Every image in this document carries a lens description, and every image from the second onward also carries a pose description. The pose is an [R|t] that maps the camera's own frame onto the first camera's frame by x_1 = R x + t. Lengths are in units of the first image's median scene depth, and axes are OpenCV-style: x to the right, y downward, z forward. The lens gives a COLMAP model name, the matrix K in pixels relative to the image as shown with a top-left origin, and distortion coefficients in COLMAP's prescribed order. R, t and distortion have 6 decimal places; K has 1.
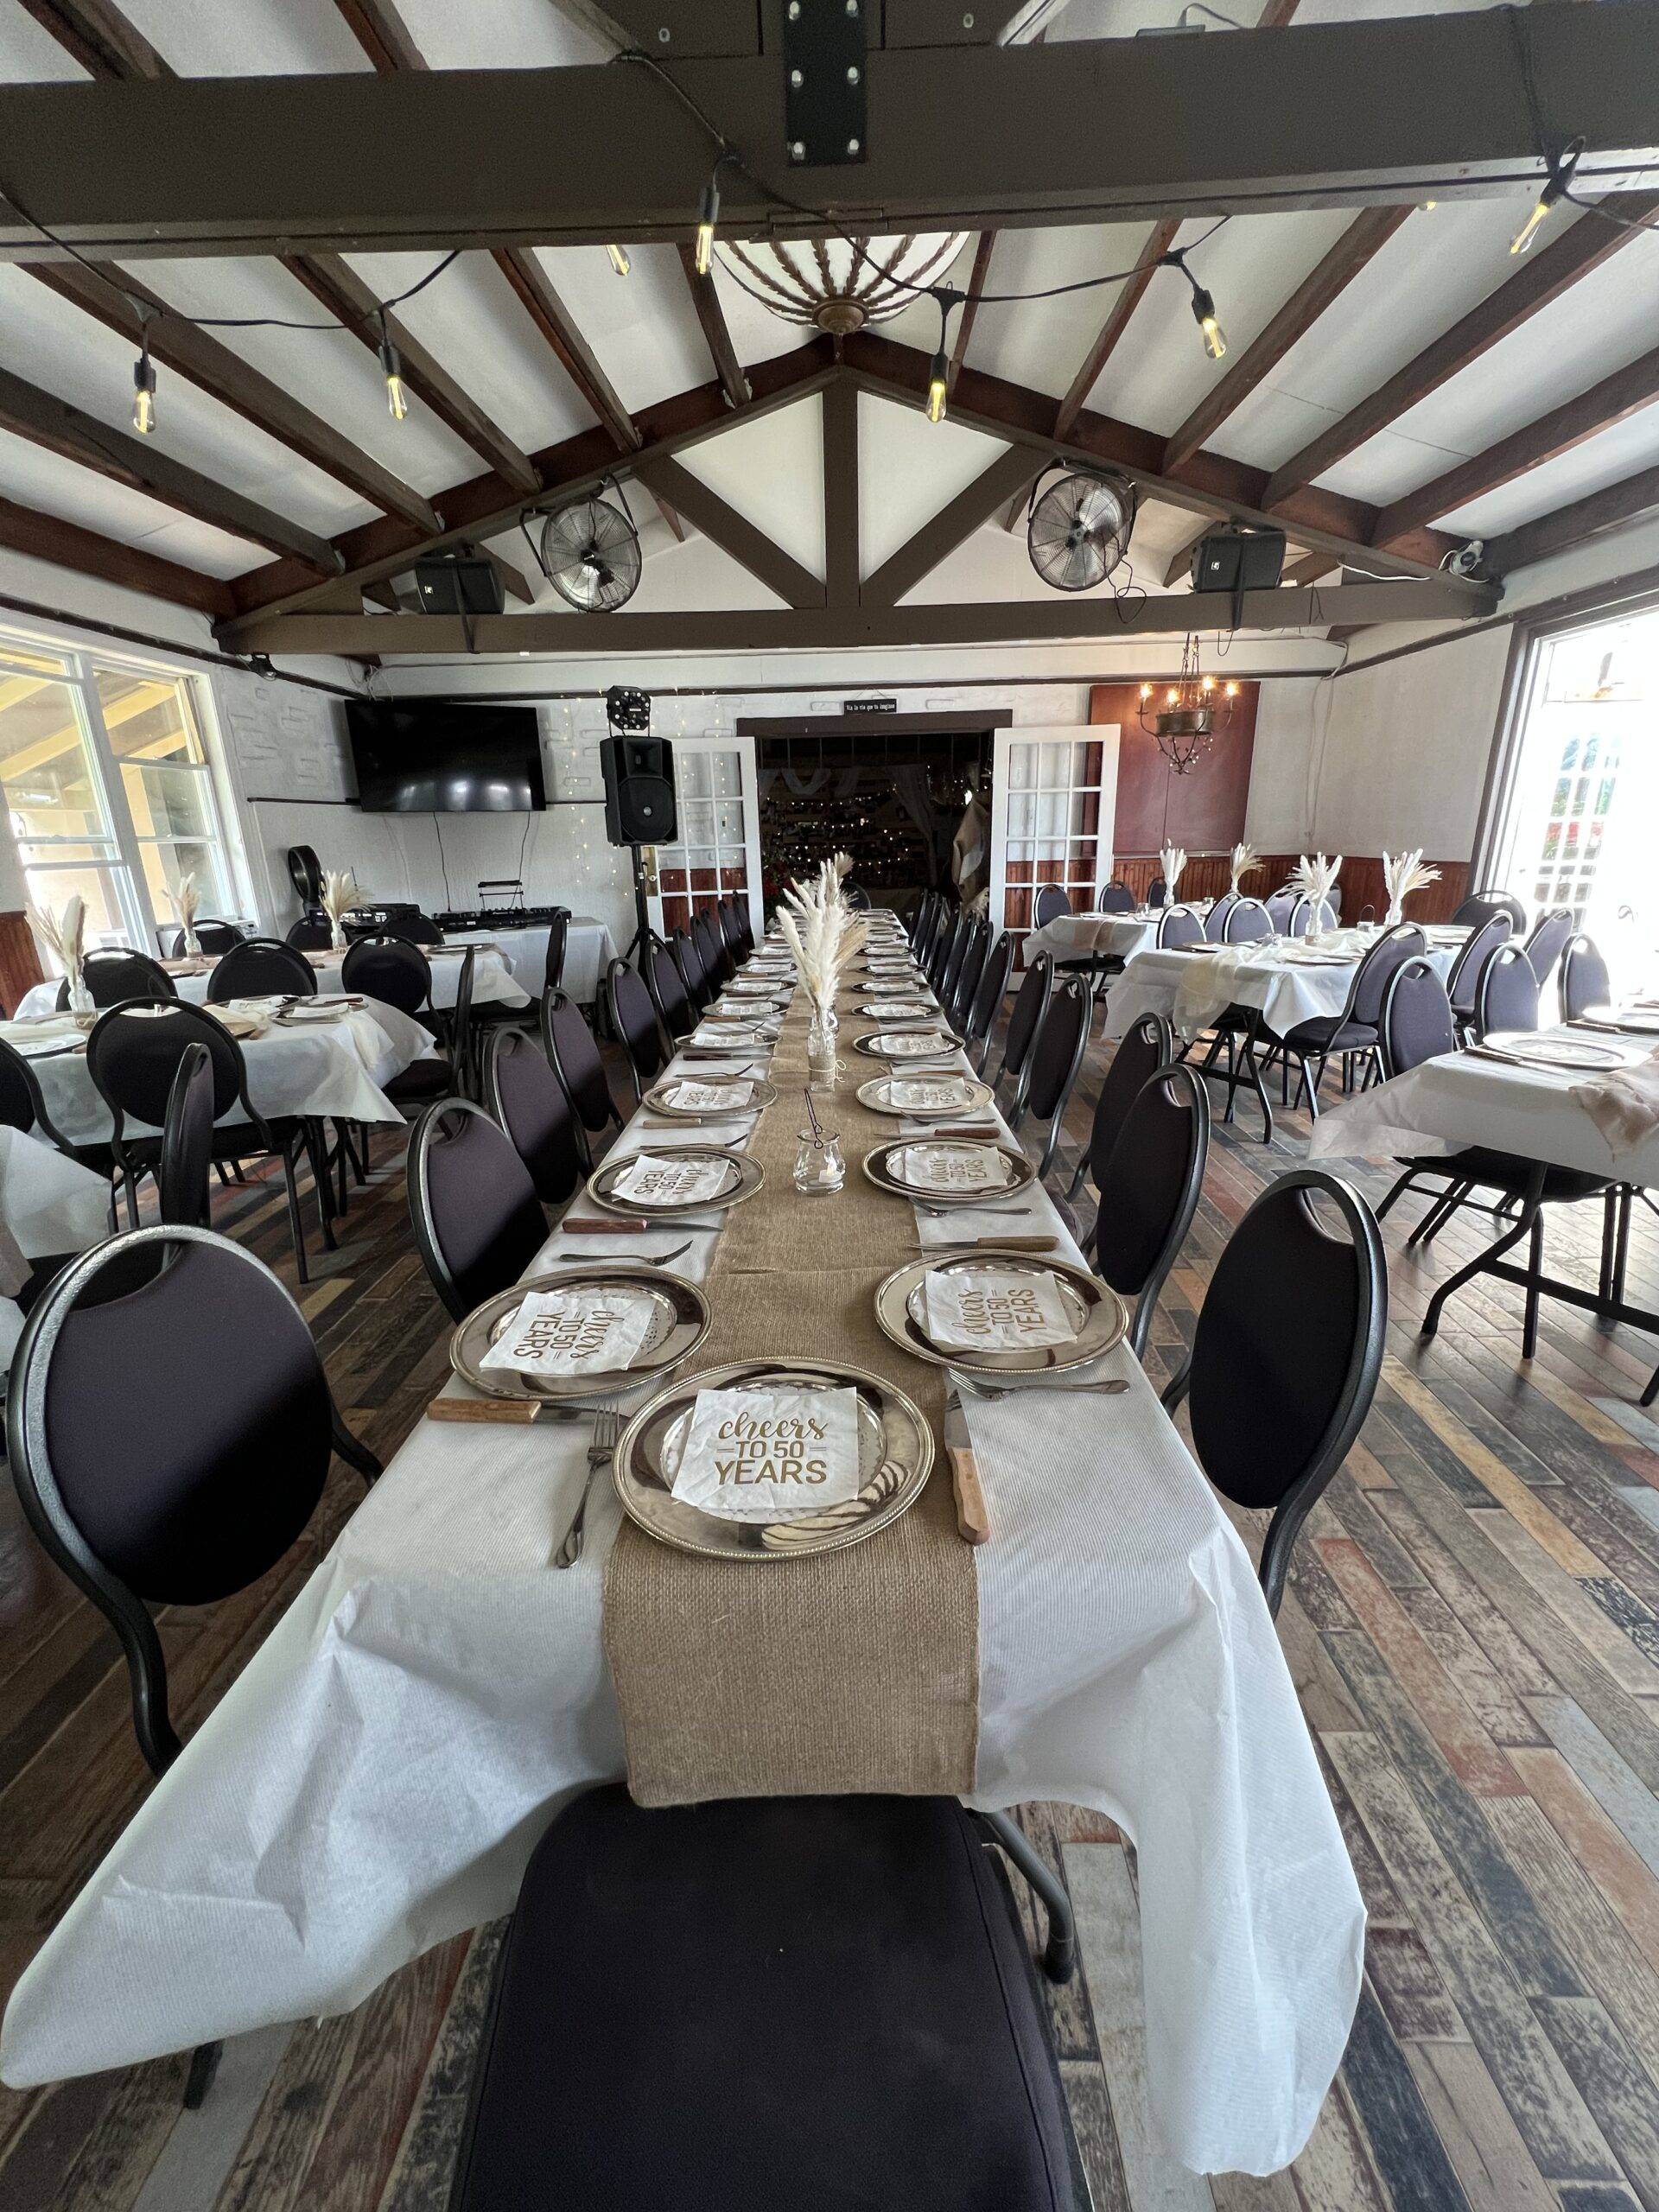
lens RADIAL K [[892.6, 0, 829.5], [0, 892.6, 1106.0], [0, 0, 1]] dist [-0.002689, -0.000364]
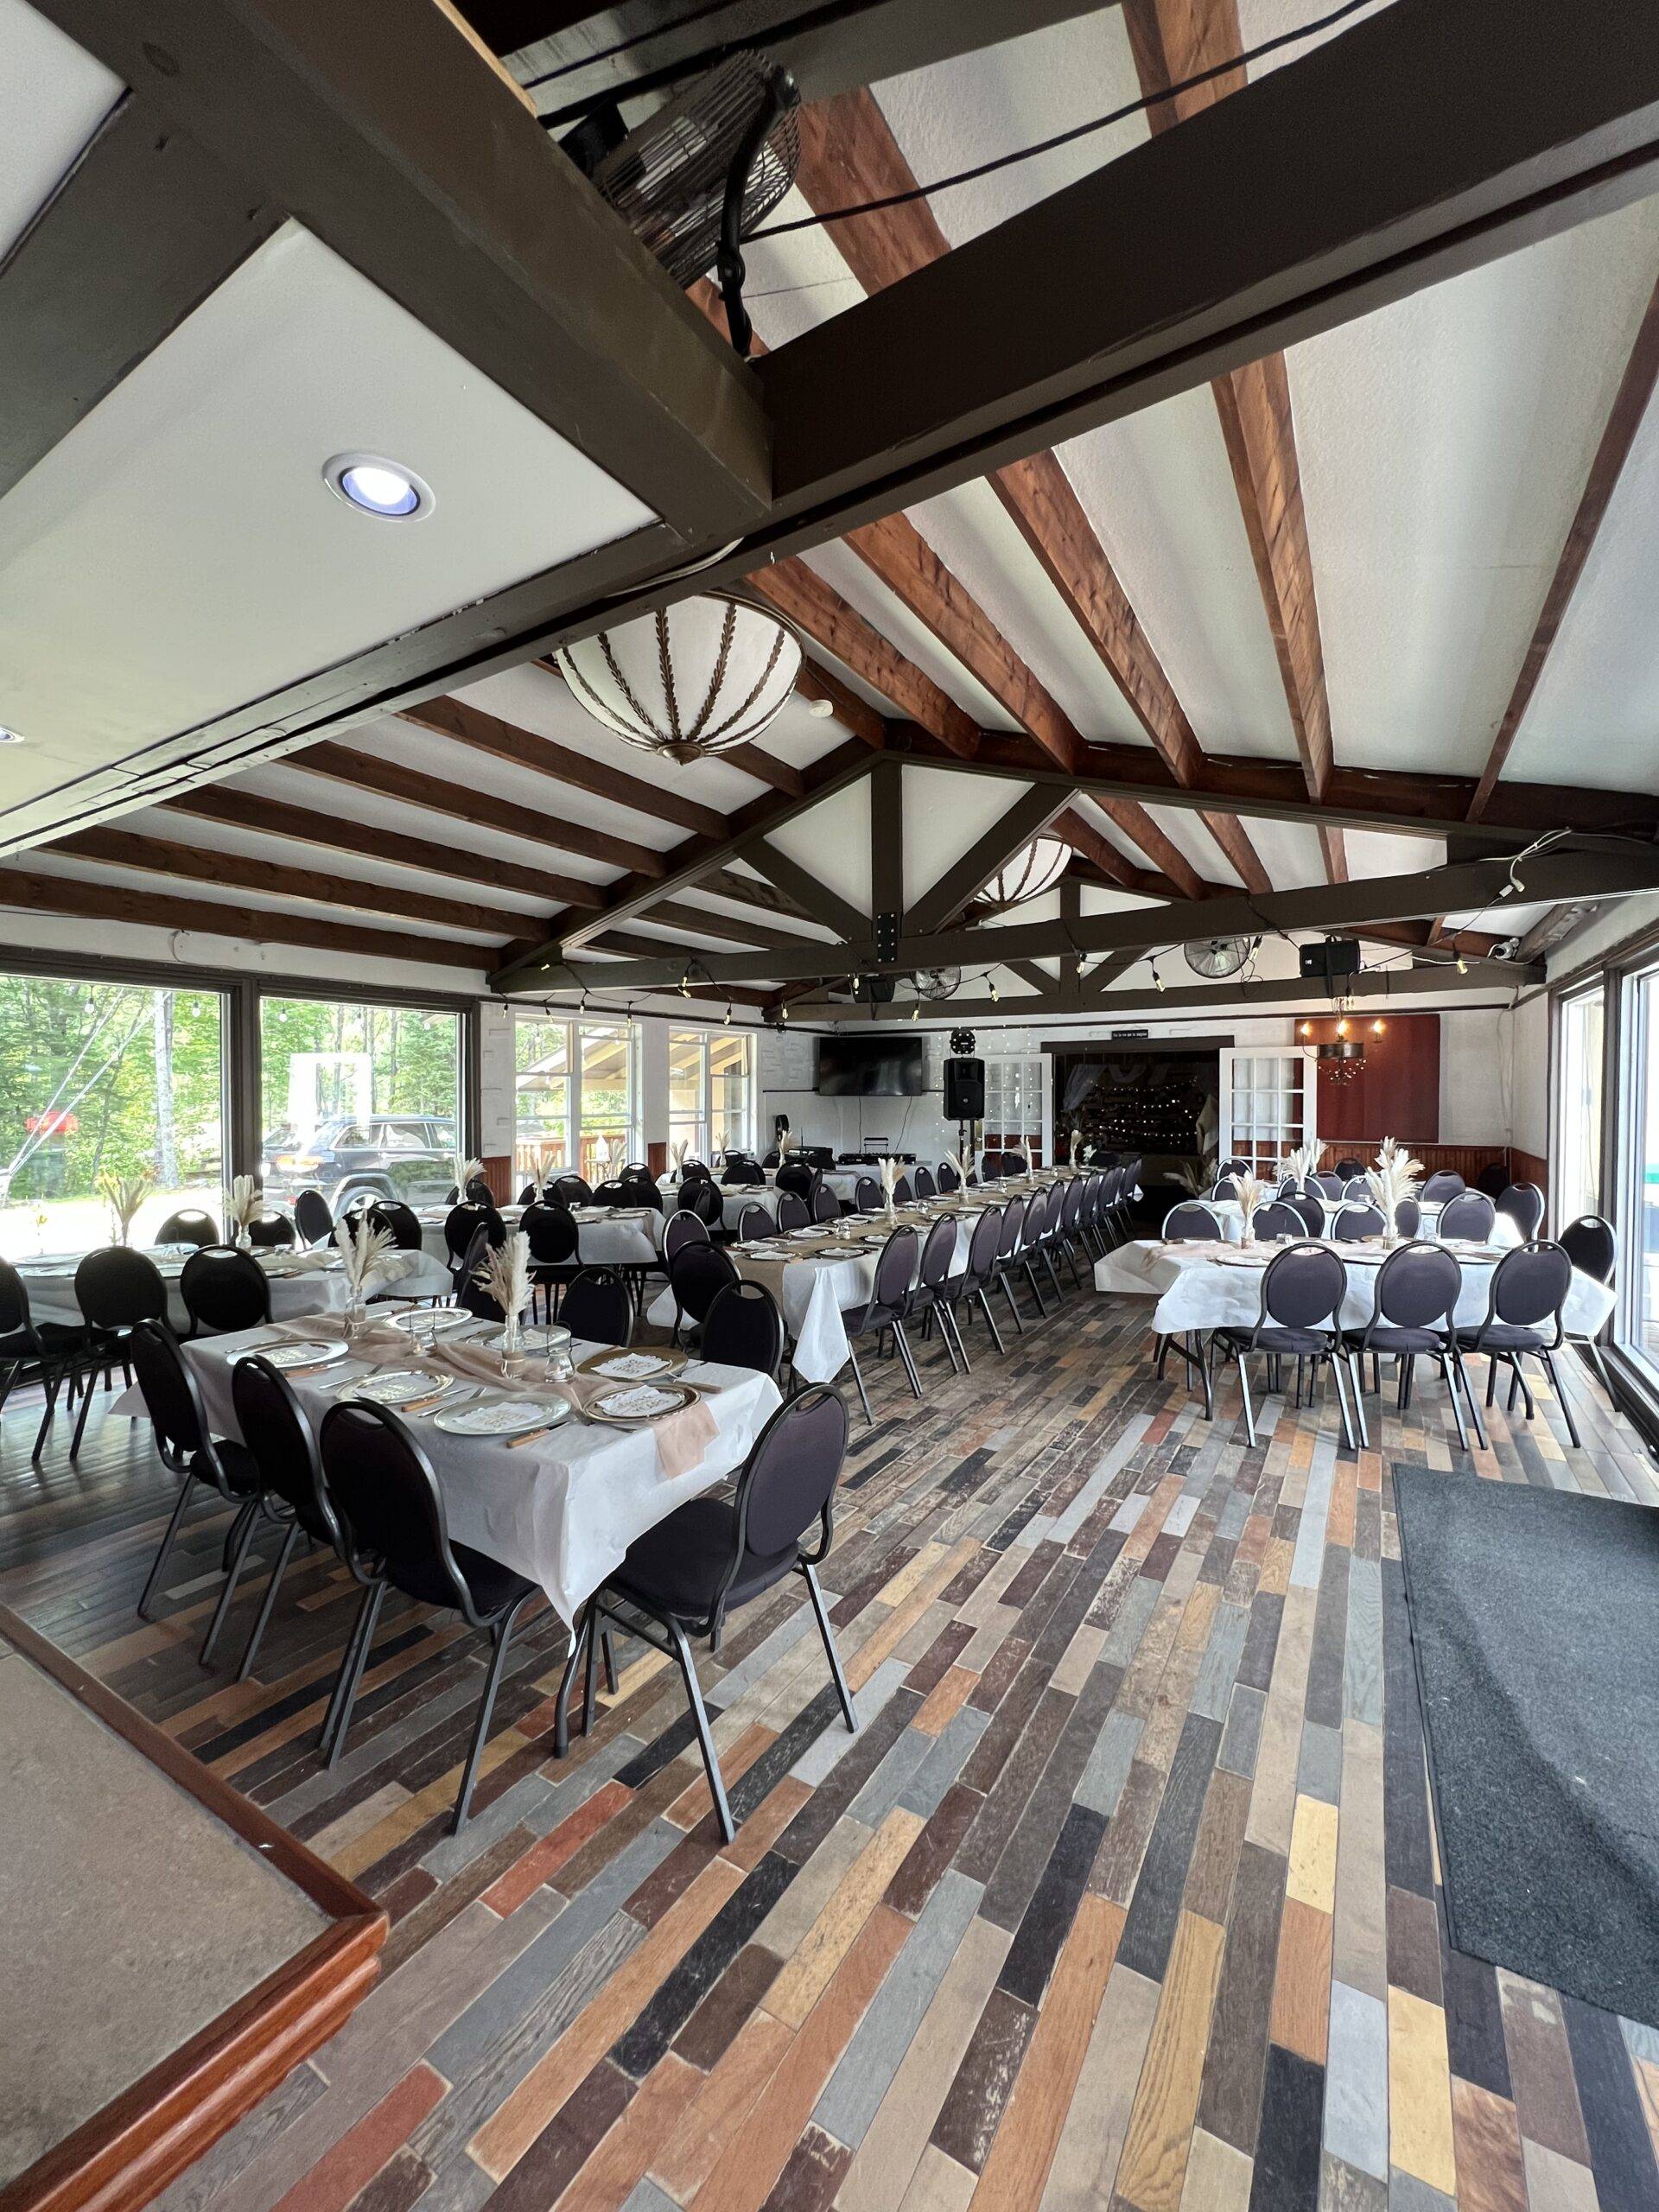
lens RADIAL K [[892.6, 0, 829.5], [0, 892.6, 1106.0], [0, 0, 1]] dist [-0.002689, -0.000364]
pose [[0.866358, 0.029326, -0.498562, 0.461340], [-0.164048, 0.959593, -0.228623, 0.112538], [0.471713, 0.279858, 0.836162, -0.571411]]
